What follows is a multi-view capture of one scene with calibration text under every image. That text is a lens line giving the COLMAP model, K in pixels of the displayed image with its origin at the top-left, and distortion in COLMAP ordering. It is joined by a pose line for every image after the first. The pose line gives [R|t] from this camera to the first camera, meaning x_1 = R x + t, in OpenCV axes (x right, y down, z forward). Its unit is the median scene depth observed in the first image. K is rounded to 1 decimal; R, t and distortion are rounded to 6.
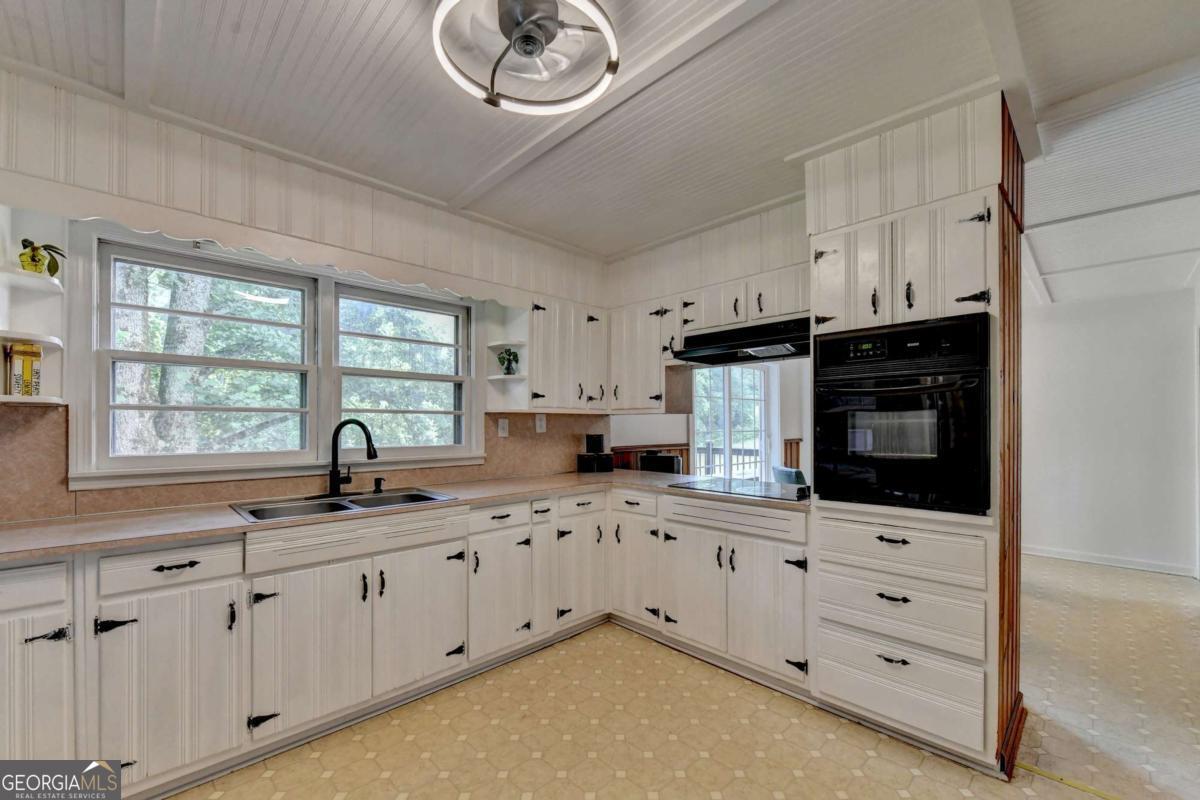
lens RADIAL K [[499.0, 0, 607.8], [0, 499.0, 424.0], [0, 0, 1]] dist [-0.000592, -0.000336]
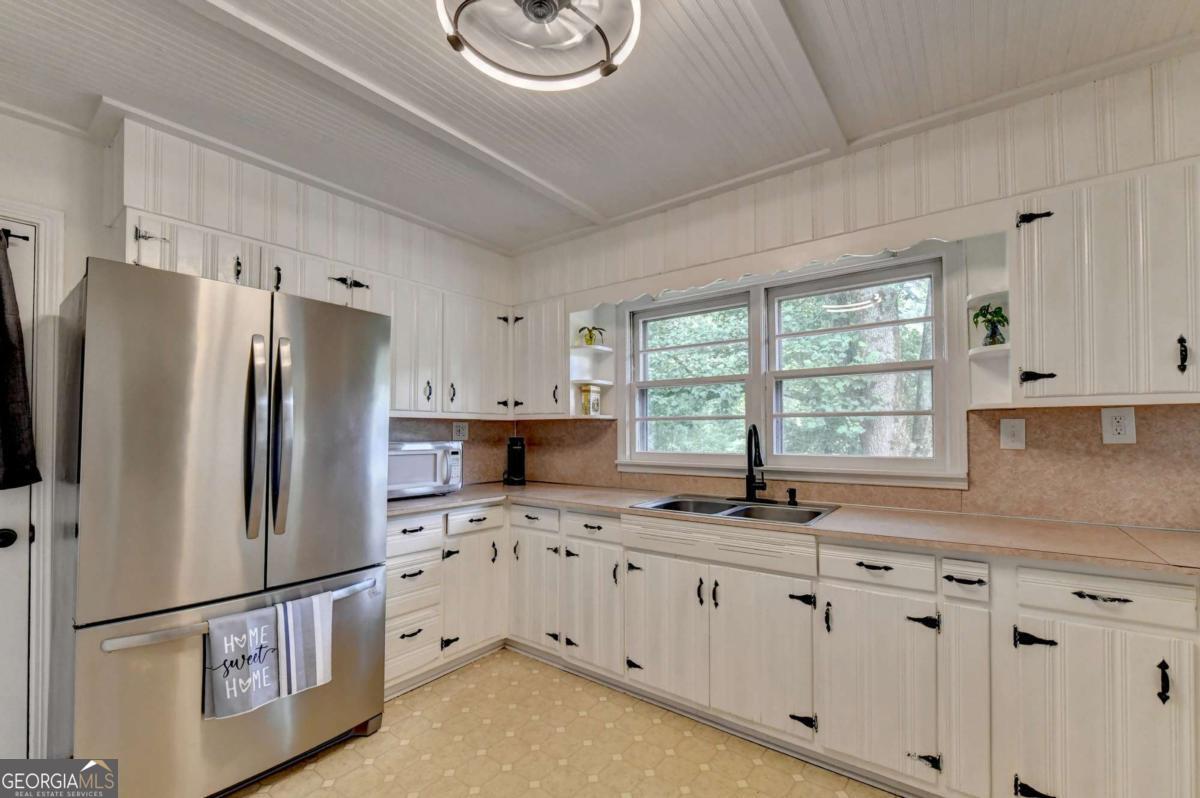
lens RADIAL K [[499.0, 0, 607.8], [0, 499.0, 423.0], [0, 0, 1]] dist [-0.000592, -0.000336]
pose [[0.148728, -0.015155, -0.988762, 0.387313], [0.007263, 0.999872, -0.014233, -0.001221], [0.988851, -0.005065, 0.148819, 0.524376]]
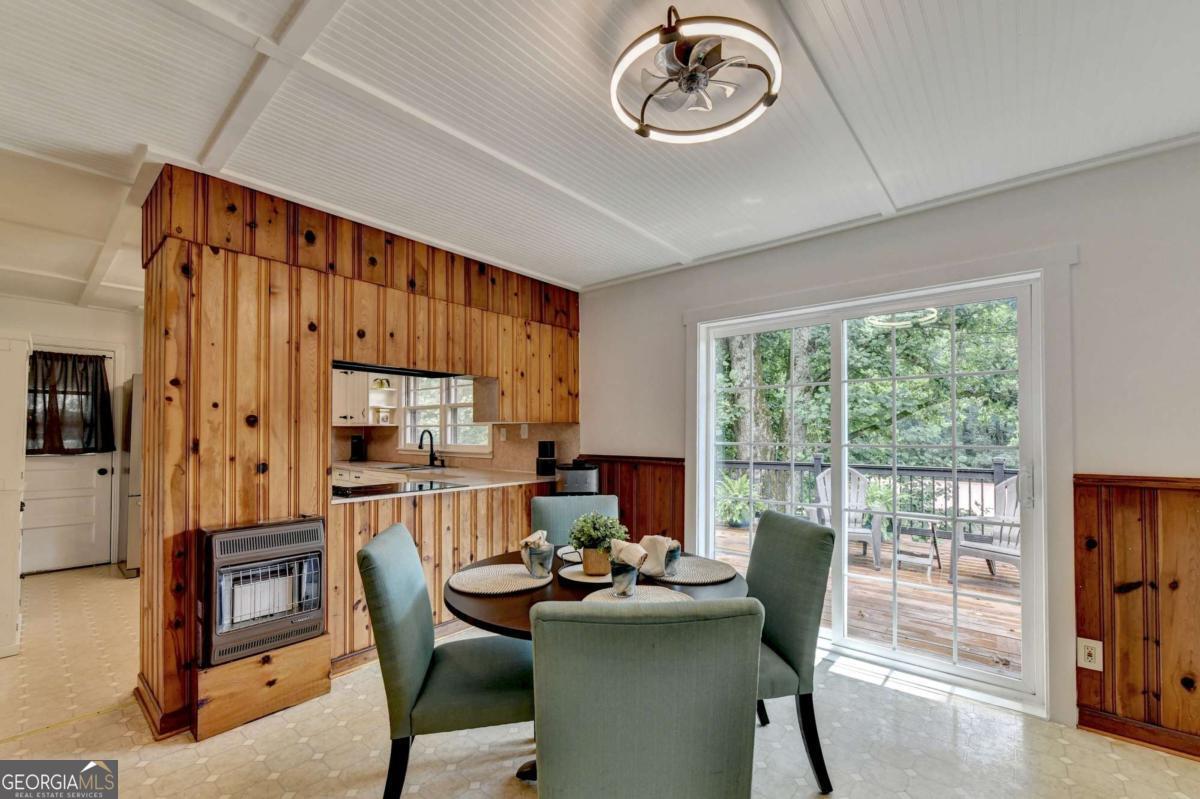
lens RADIAL K [[499.0, 0, 607.8], [0, 499.0, 423.5], [0, 0, 1]] dist [-0.000592, -0.000336]
pose [[0.088733, -0.017679, -0.995899, 1.523347], [0.003649, 0.999842, -0.017423, 0.003482], [0.996049, -0.002088, 0.088784, 1.447339]]
